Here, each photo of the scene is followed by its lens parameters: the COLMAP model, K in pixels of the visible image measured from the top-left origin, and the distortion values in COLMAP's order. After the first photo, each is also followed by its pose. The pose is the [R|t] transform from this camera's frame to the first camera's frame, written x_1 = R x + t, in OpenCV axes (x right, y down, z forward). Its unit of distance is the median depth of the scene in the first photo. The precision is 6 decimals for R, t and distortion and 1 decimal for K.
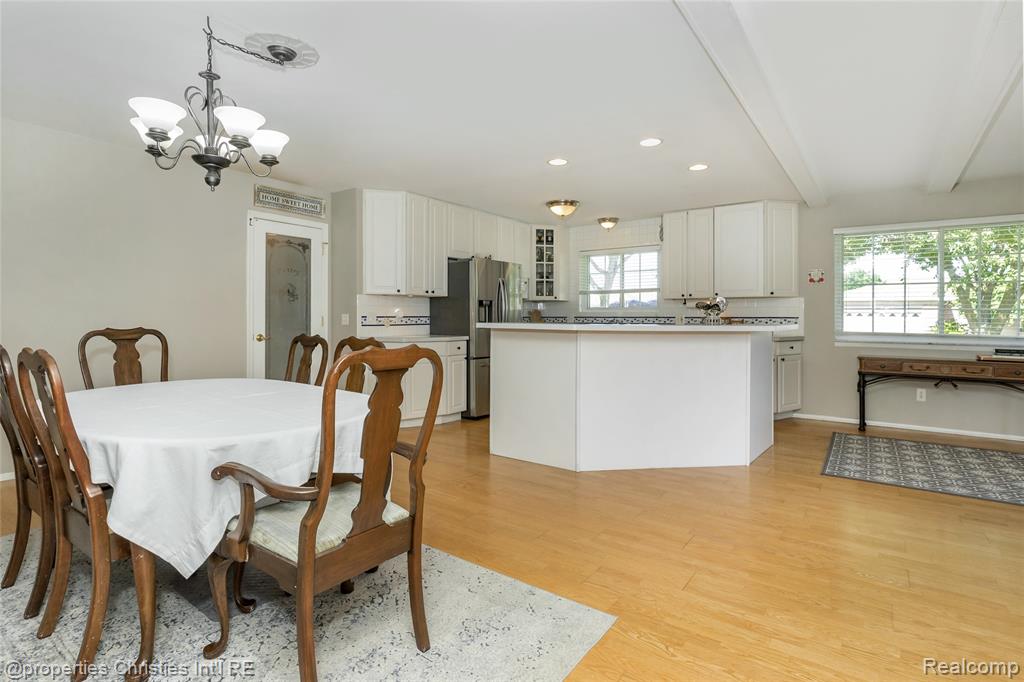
lens RADIAL K [[499.9, 0, 552.2], [0, 499.9, 336.9], [0, 0, 1]] dist [-0.002520, 0.003343]
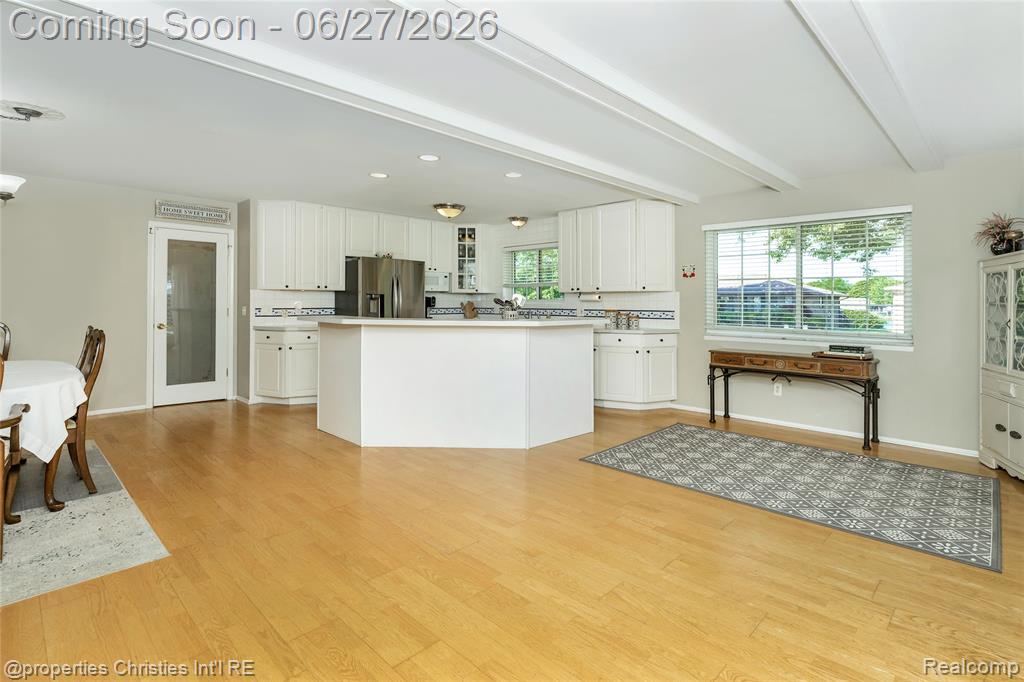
lens RADIAL K [[499.9, 0, 577.1], [0, 499.9, 311.8], [0, 0, 1]] dist [-0.002520, 0.003343]
pose [[0.991691, 0.006604, -0.128470, 0.445944], [-0.010007, 0.999615, -0.025864, -0.009561], [0.128250, 0.026935, 0.991376, -0.046053]]
